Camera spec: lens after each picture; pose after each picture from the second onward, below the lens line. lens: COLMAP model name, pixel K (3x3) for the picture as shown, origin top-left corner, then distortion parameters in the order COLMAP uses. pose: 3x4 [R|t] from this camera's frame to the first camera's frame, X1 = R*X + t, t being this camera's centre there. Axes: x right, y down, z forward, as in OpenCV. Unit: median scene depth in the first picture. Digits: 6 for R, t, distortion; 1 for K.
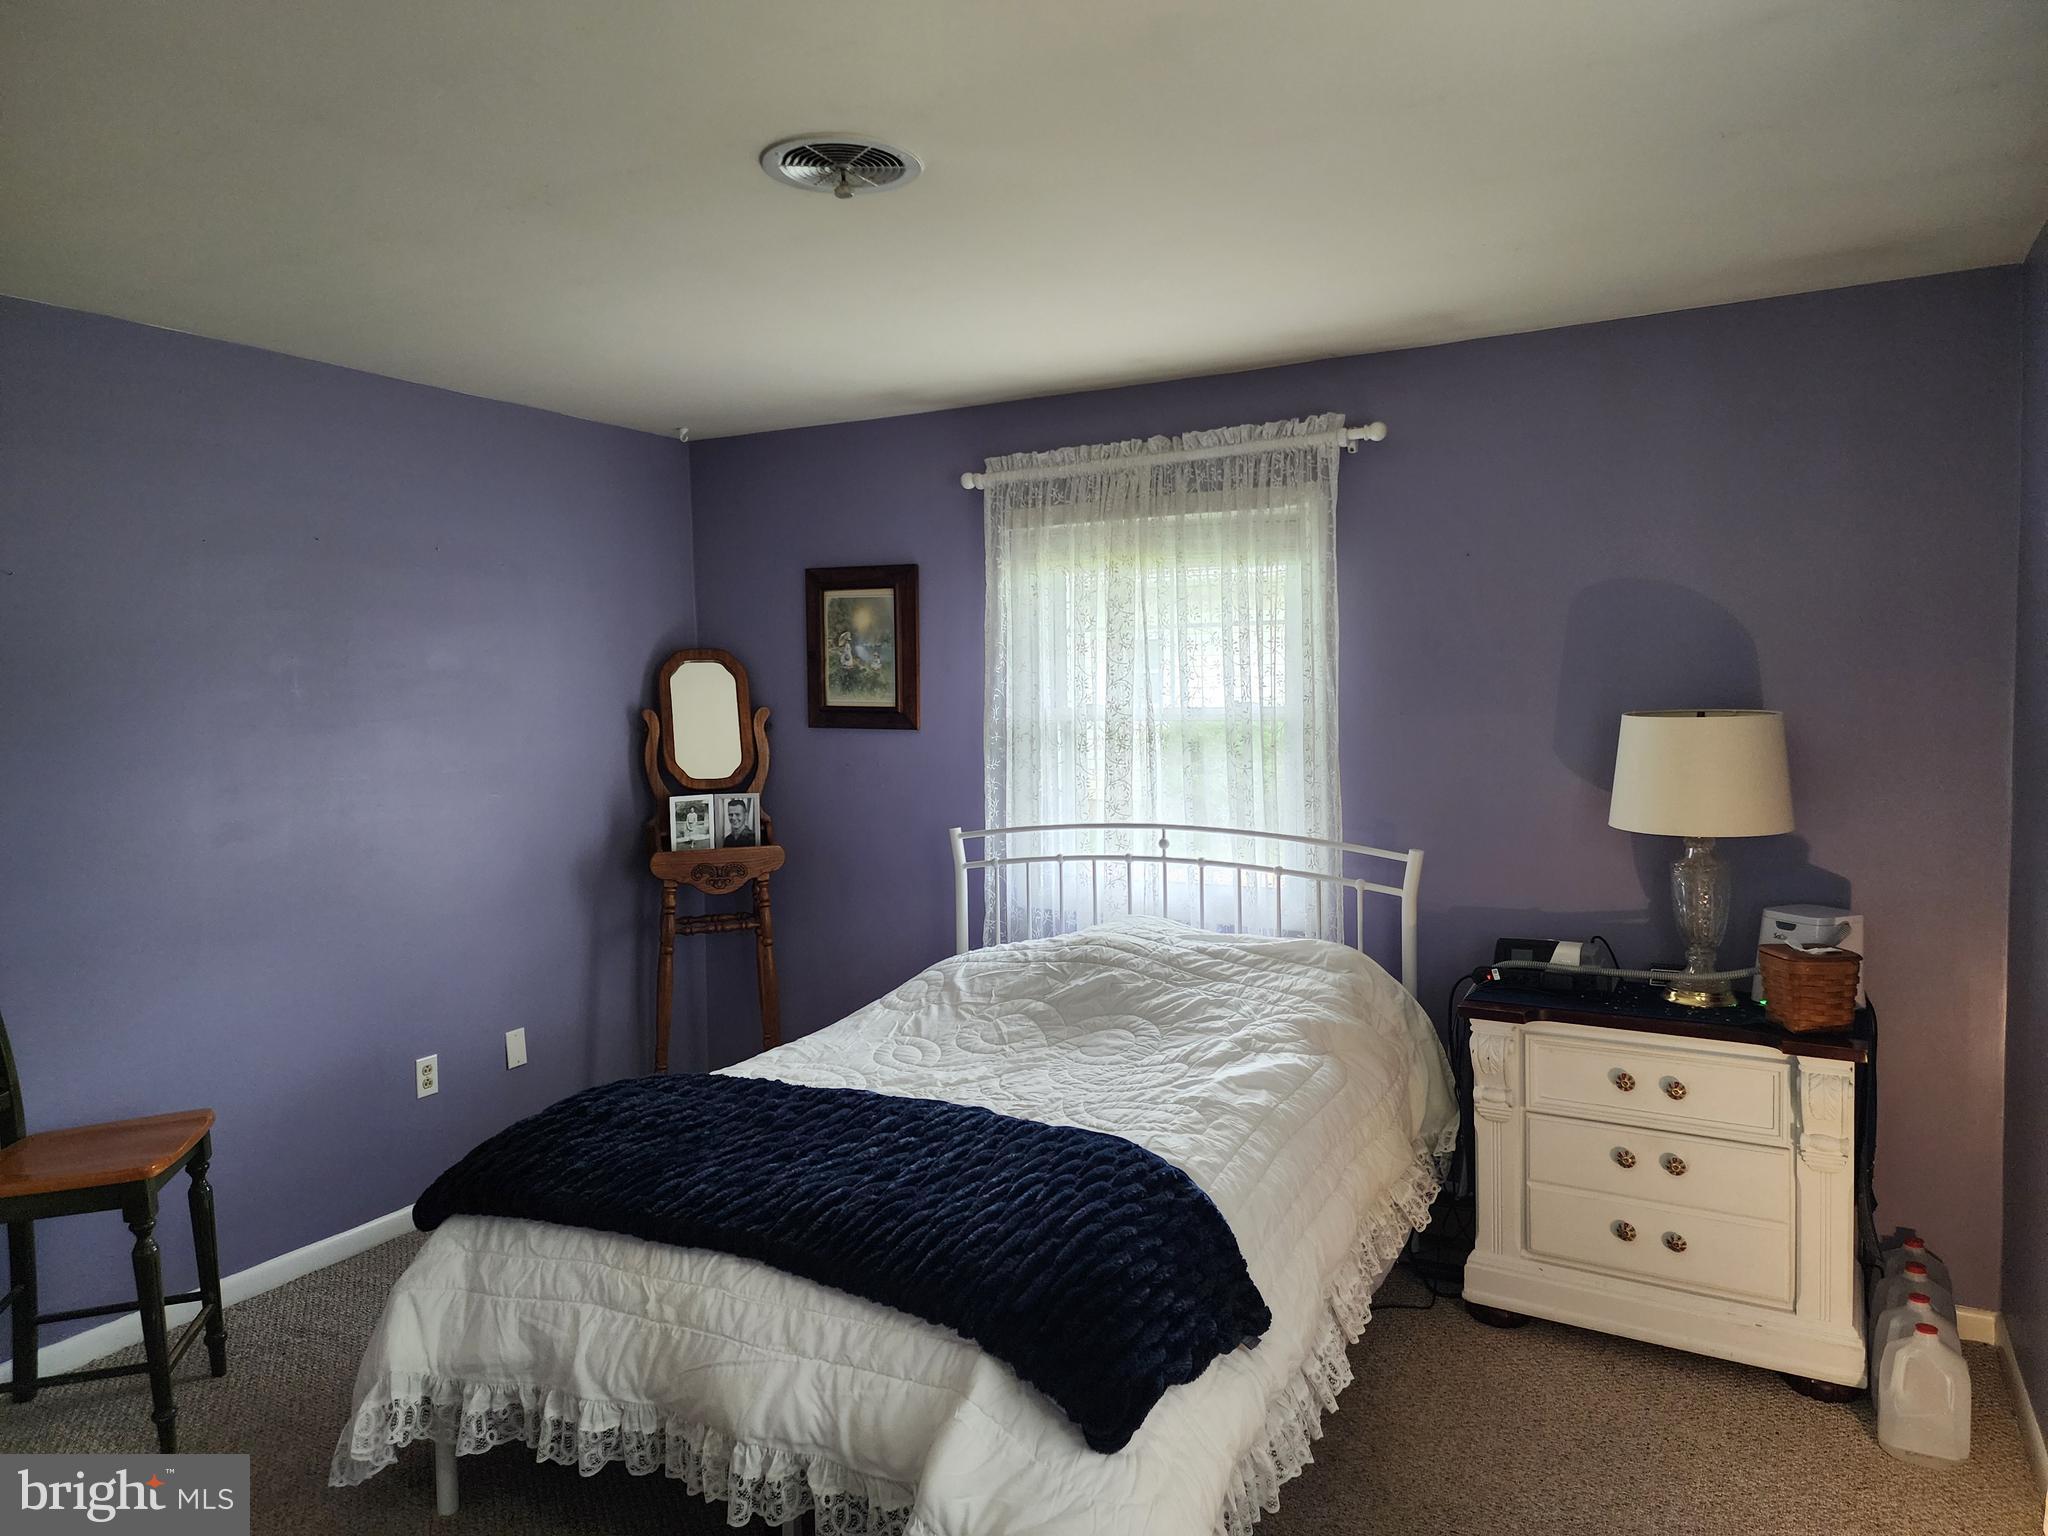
lens RADIAL K [[1377.3, 0, 1025.9], [0, 1377.3, 764.3], [0, 0, 1]] dist [0.062176, -0.037668]
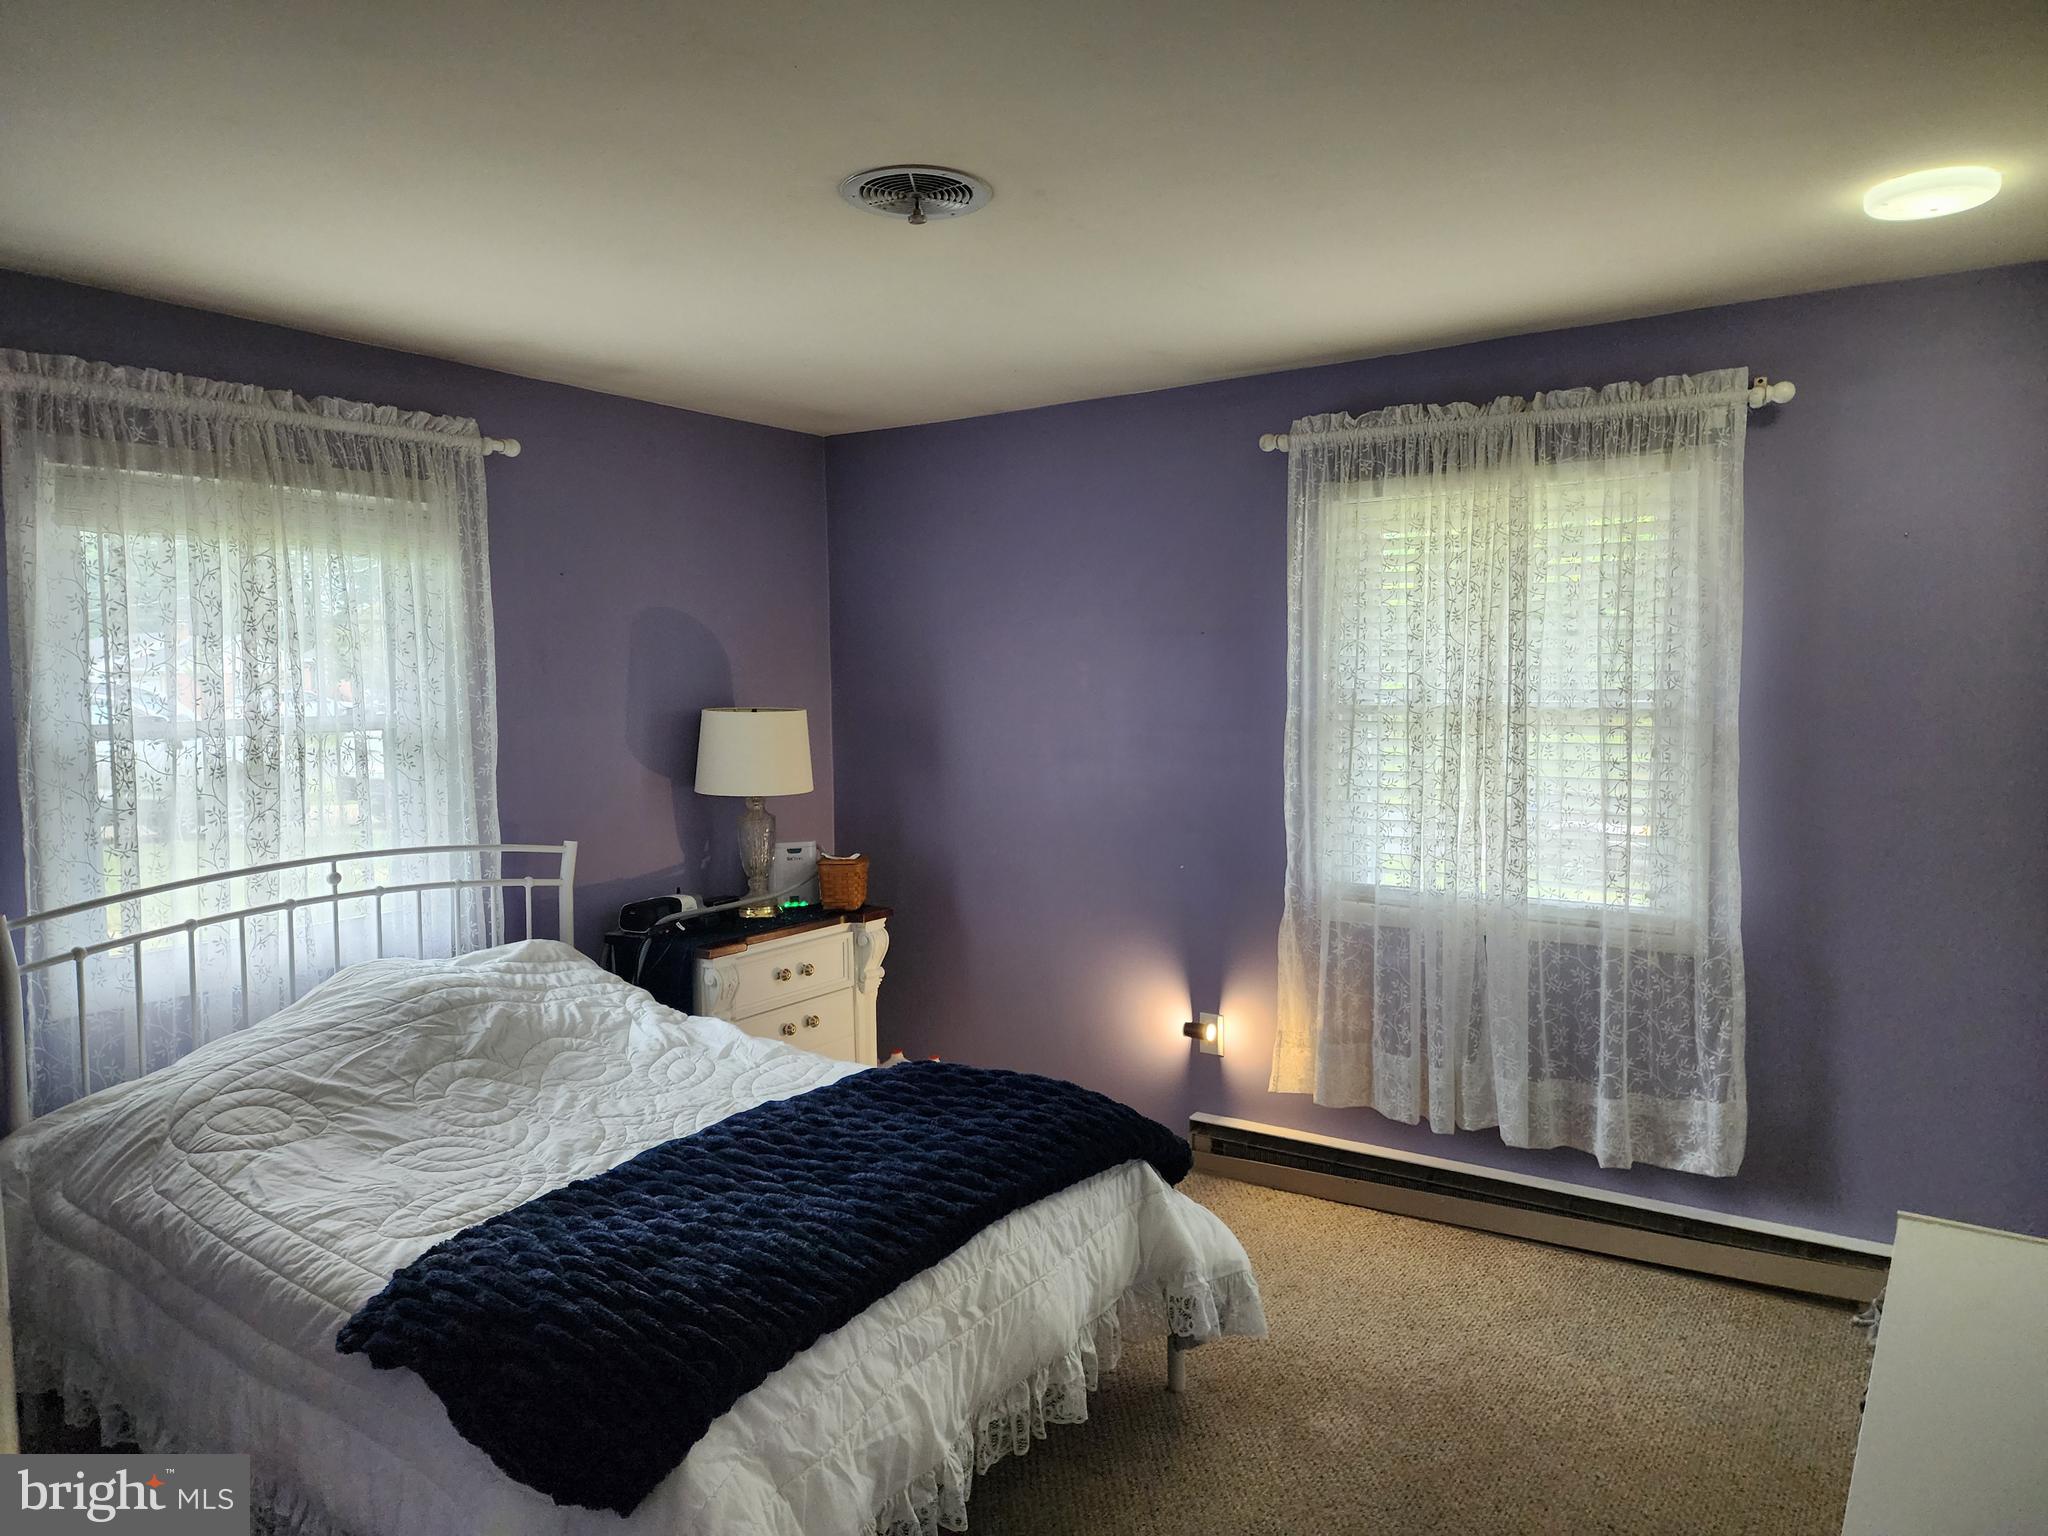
lens RADIAL K [[1377.3, 0, 1026.0], [0, 1377.3, 763.0], [0, 0, 1]] dist [0.062176, -0.037668]
pose [[0.065712, -0.049305, 0.996620, -0.735460], [0.075300, 0.996176, 0.044318, -0.019168], [-0.994993, 0.072133, 0.069174, 0.527668]]
